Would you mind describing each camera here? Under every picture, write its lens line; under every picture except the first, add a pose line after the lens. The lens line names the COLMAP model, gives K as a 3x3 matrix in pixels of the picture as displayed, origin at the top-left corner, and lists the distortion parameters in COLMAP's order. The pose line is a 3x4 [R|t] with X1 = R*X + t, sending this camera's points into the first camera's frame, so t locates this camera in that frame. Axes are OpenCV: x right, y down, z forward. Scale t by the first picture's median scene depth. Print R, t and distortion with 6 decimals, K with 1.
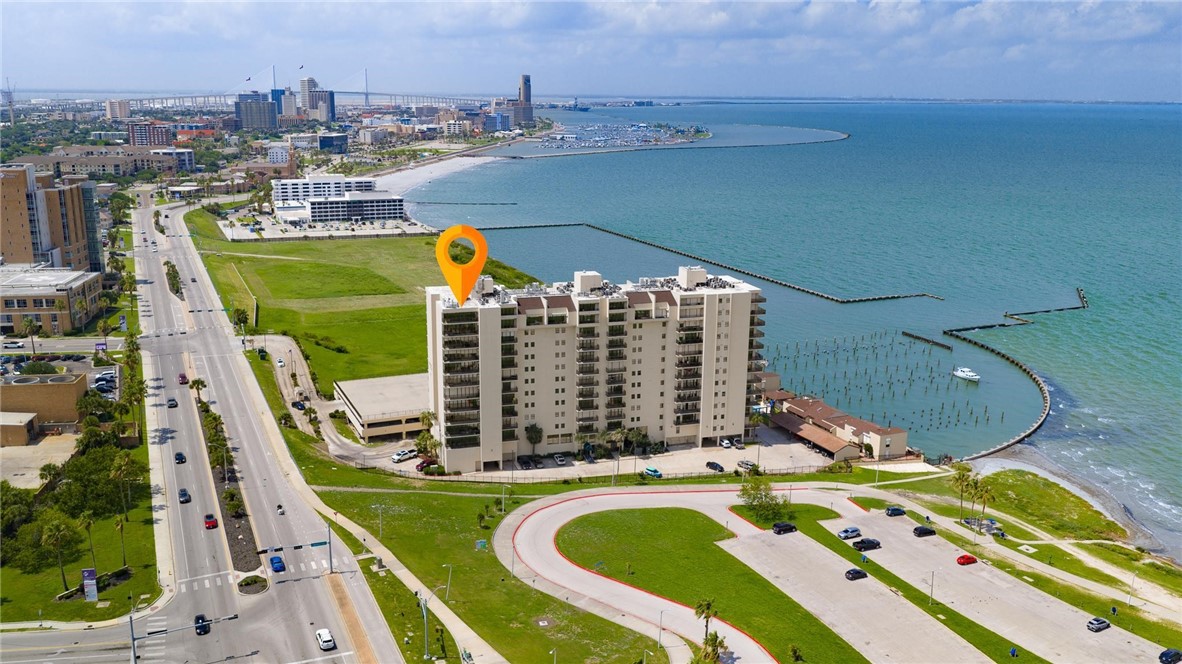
lens RADIAL K [[987.7, 0, 591.0], [0, 987.7, 332.0], [0, 0, 1]] dist [0.006232, -0.009390]
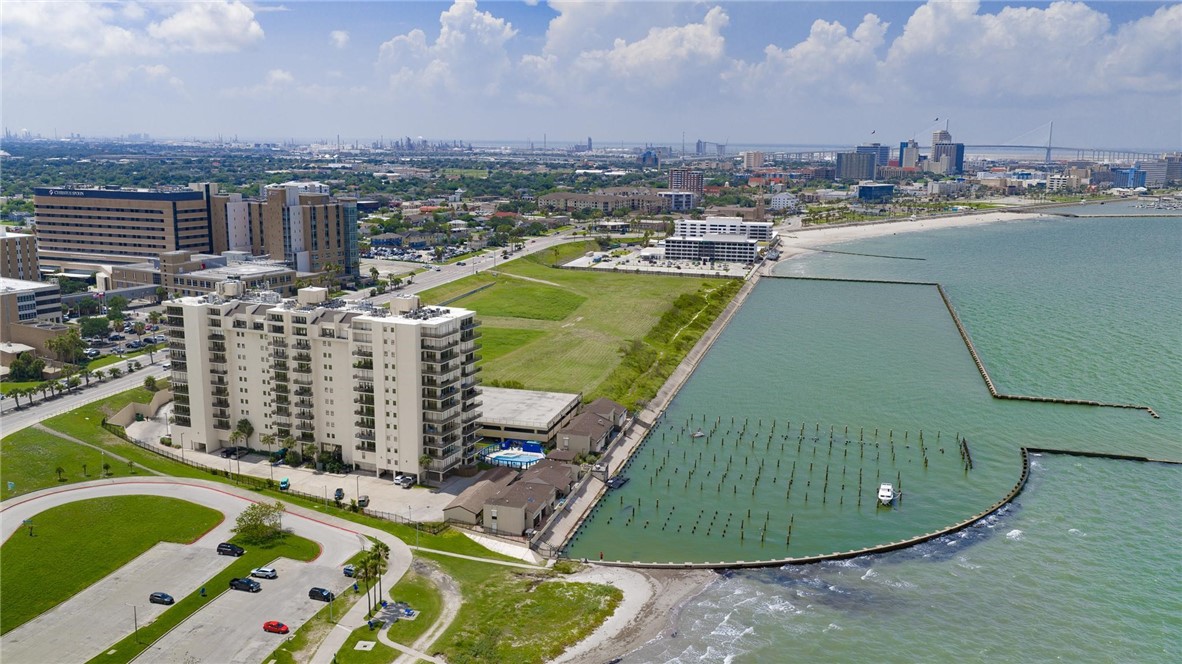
lens RADIAL K [[987.7, 0, 591.0], [0, 987.7, 332.0], [0, 0, 1]] dist [0.006232, -0.009390]
pose [[0.776337, 0.118949, -0.618993, 0.884806], [-0.151930, 0.988391, -0.000614, -0.058447], [0.611734, 0.094520, 0.785396, 0.357847]]
